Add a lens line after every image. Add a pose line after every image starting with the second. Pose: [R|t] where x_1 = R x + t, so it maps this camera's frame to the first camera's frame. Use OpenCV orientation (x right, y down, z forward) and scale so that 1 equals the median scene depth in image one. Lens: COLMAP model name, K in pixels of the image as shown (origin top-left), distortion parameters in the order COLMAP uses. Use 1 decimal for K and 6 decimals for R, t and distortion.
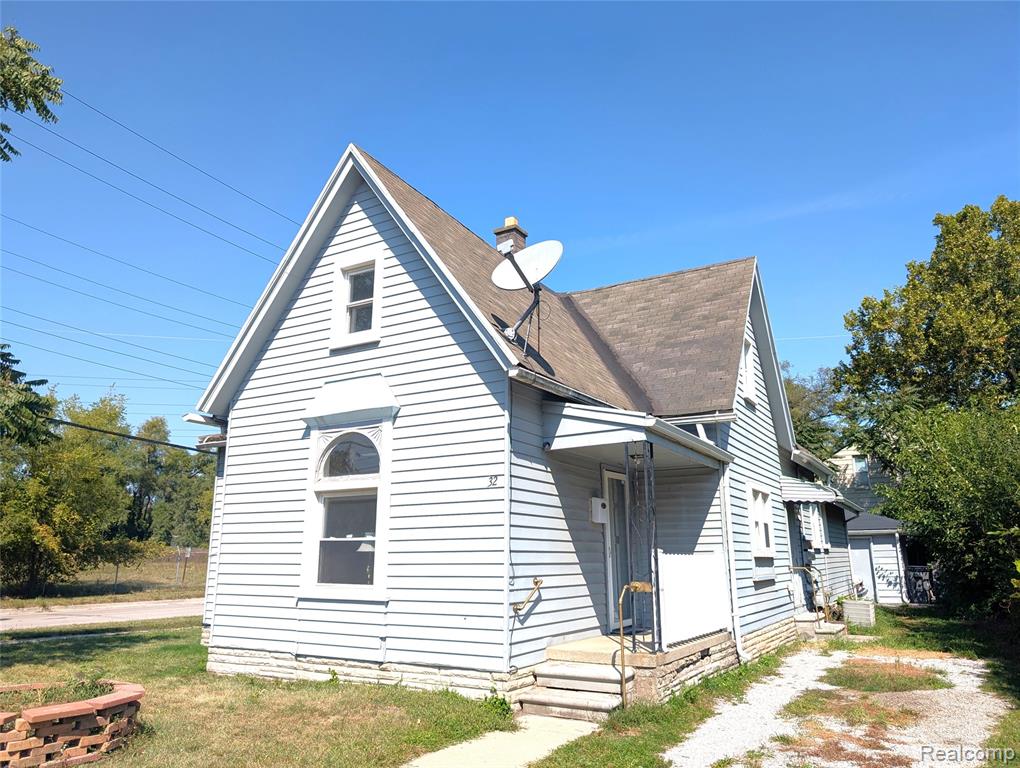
lens RADIAL K [[743.4, 0, 509.8], [0, 743.4, 384.1], [0, 0, 1]] dist [0.012838, -0.004104]
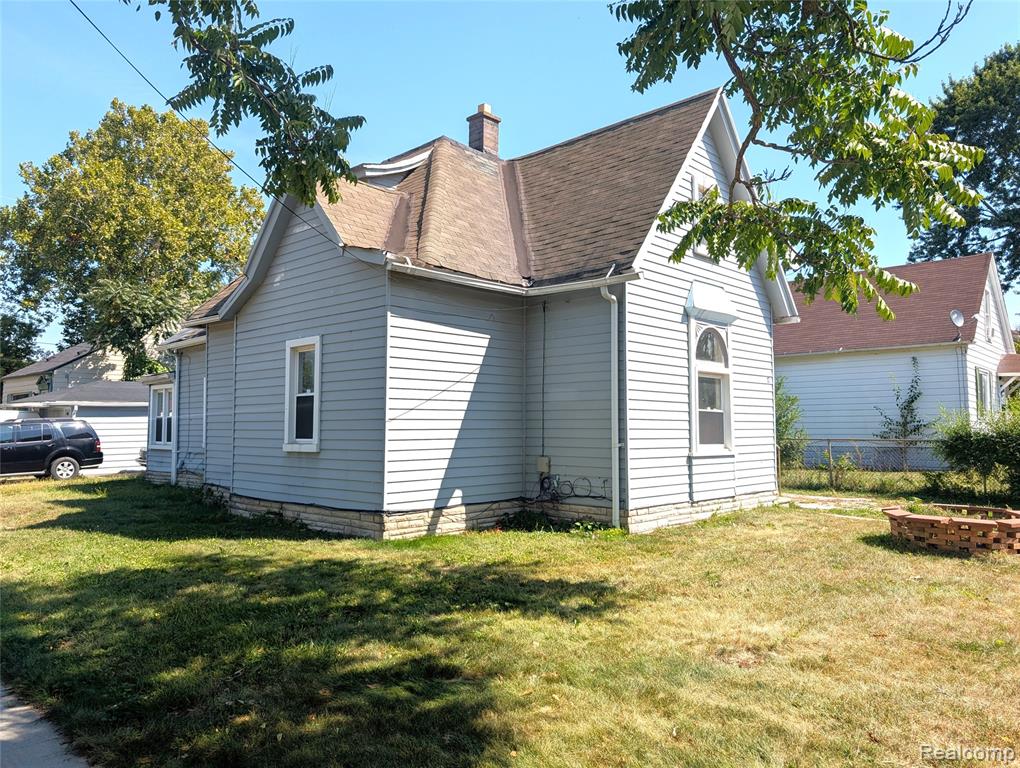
lens RADIAL K [[743.4, 0, 502.9], [0, 743.4, 378.9], [0, 0, 1]] dist [0.012838, -0.004104]
pose [[0.216355, 0.066094, 0.974075, -1.547995], [-0.221645, 0.974981, -0.016925, 0.254131], [-0.950823, -0.212237, 0.225591, 1.055094]]
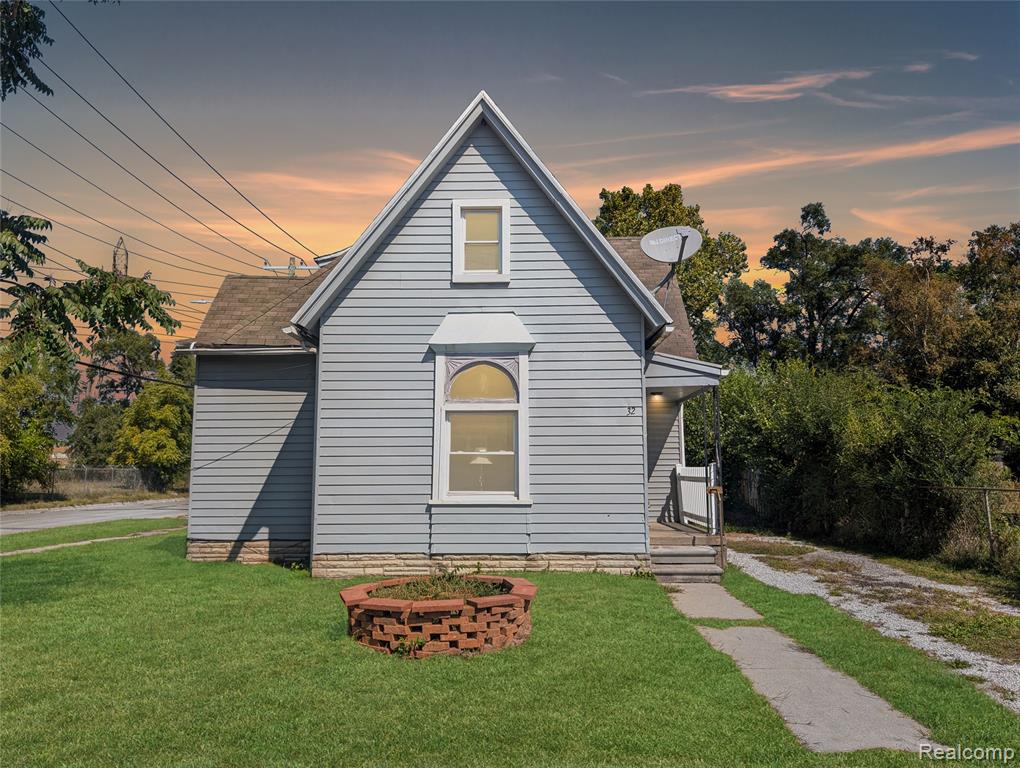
lens RADIAL K [[743.4, 0, 514.4], [0, 743.4, 388.2], [0, 0, 1]] dist [0.012838, -0.004104]
pose [[0.868513, 0.054046, 0.492711, -0.741351], [-0.110270, 0.990195, 0.085761, 0.003835], [-0.483245, -0.128816, 0.865957, -0.003752]]
